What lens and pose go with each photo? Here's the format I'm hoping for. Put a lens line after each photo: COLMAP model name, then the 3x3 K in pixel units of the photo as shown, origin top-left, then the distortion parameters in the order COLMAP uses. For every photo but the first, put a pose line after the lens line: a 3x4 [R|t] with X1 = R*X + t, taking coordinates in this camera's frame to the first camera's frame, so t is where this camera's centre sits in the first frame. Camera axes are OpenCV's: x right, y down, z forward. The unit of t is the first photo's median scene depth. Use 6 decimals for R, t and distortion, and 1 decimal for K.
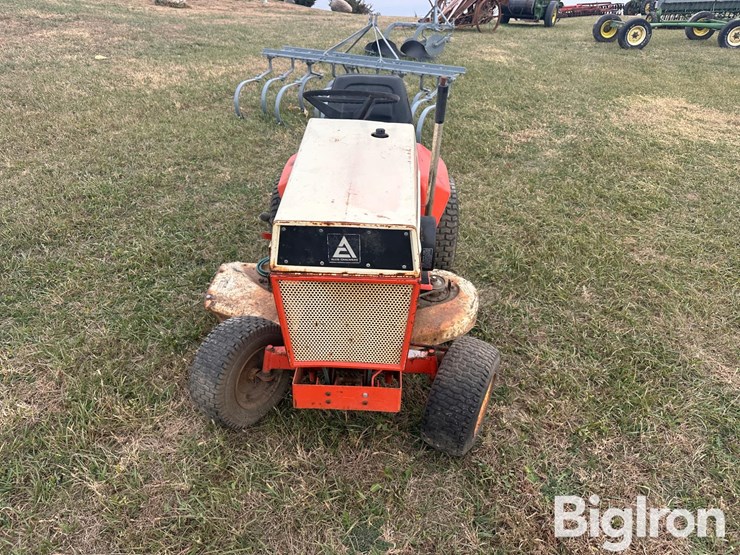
lens RADIAL K [[526.9, 0, 369.1], [0, 526.9, 262.4], [0, 0, 1]] dist [0.043081, -0.057670]
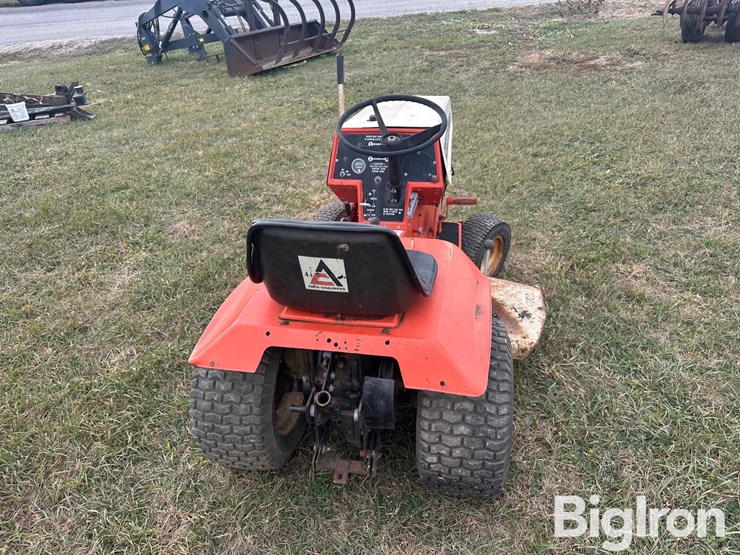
lens RADIAL K [[524.1, 0, 369.9], [0, 524.1, 271.7], [0, 0, 1]] dist [0.082693, -0.115663]
pose [[-0.986634, -0.062721, 0.150395, -0.130560], [0.096465, 0.519028, 0.849296, -0.841664], [-0.131328, 0.852453, -0.506041, 1.505859]]
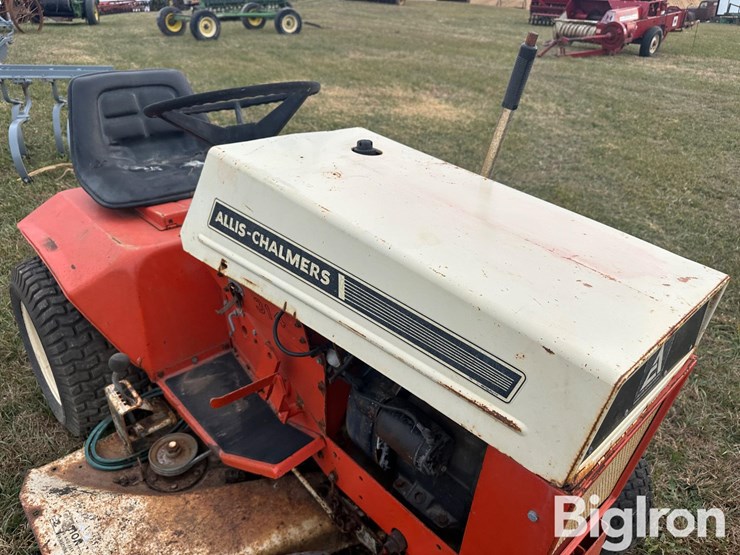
lens RADIAL K [[528.8, 0, 373.5], [0, 528.8, 269.7], [0, 0, 1]] dist [0.062072, -0.089837]
pose [[0.705154, -0.323898, 0.630752, -0.309636], [0.317387, 0.939659, 0.127699, -0.153996], [-0.634053, 0.110145, 0.765405, 0.458792]]
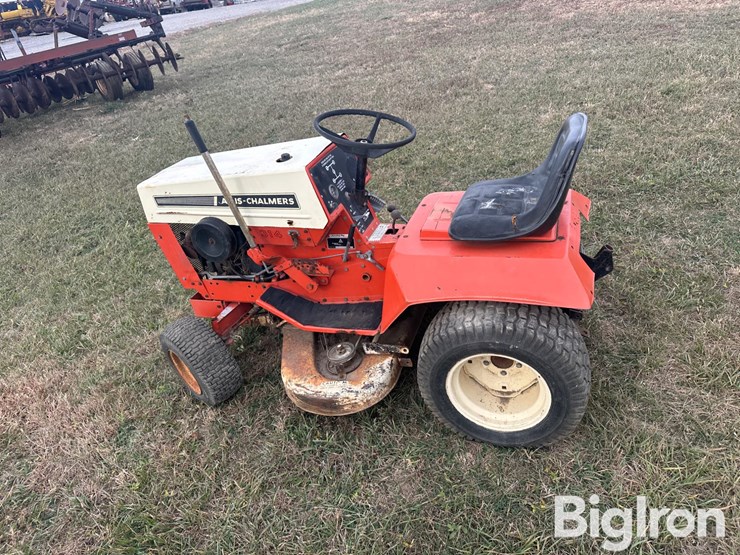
lens RADIAL K [[528.8, 0, 373.5], [0, 528.8, 269.7], [0, 0, 1]] dist [0.062072, -0.089837]
pose [[-0.286669, 0.486206, -0.825485, 0.788313], [-0.314838, 0.765980, 0.560493, -0.592353], [0.904819, 0.420570, -0.066507, 1.079663]]
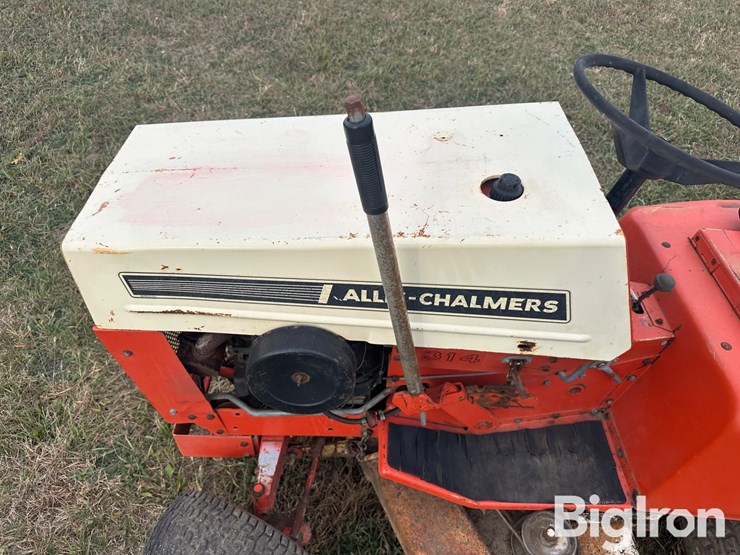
lens RADIAL K [[518.4, 0, 357.3], [0, 518.4, 273.4], [0, 0, 1]] dist [0.057911, -0.112749]
pose [[0.017476, 0.678749, -0.734163, 0.310026], [-0.485539, 0.647645, 0.587204, -0.314599], [0.874040, 0.346203, 0.340877, 0.628652]]
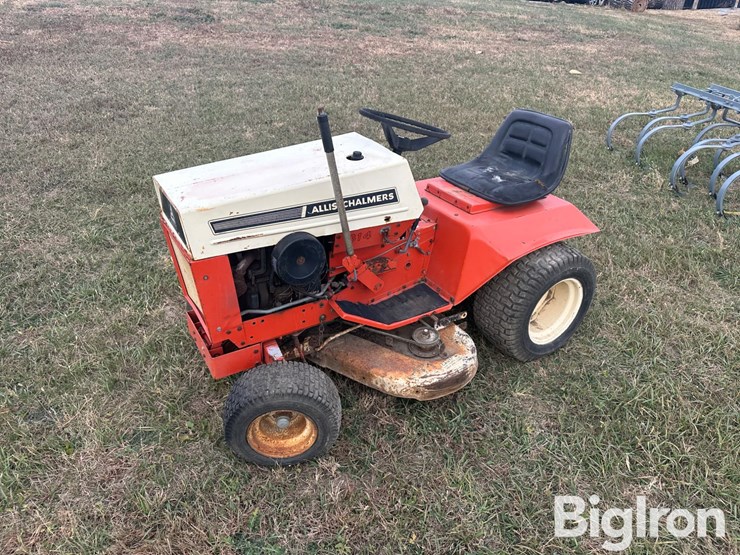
lens RADIAL K [[518.4, 0, 371.4], [0, 518.4, 267.6], [0, 0, 1]] dist [0.079566, -0.114381]
pose [[0.553896, 0.396220, -0.732263, 0.701548], [-0.408598, 0.895669, 0.175567, -0.193441], [0.725429, 0.201956, 0.658003, 0.325506]]
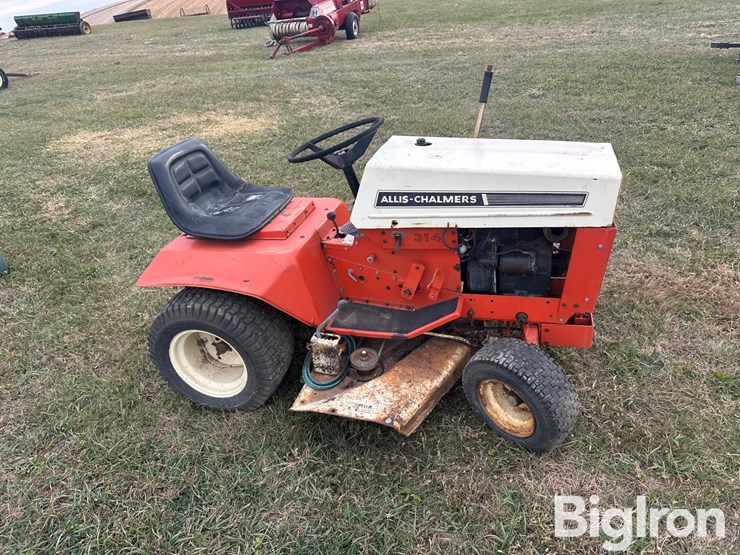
lens RADIAL K [[524.1, 0, 369.9], [0, 524.1, 271.7], [0, 0, 1]] dist [0.082693, -0.115663]
pose [[0.235219, -0.512719, 0.825706, -0.818643], [0.560116, 0.765794, 0.315957, -0.355602], [-0.794318, 0.388172, 0.467312, 0.559687]]
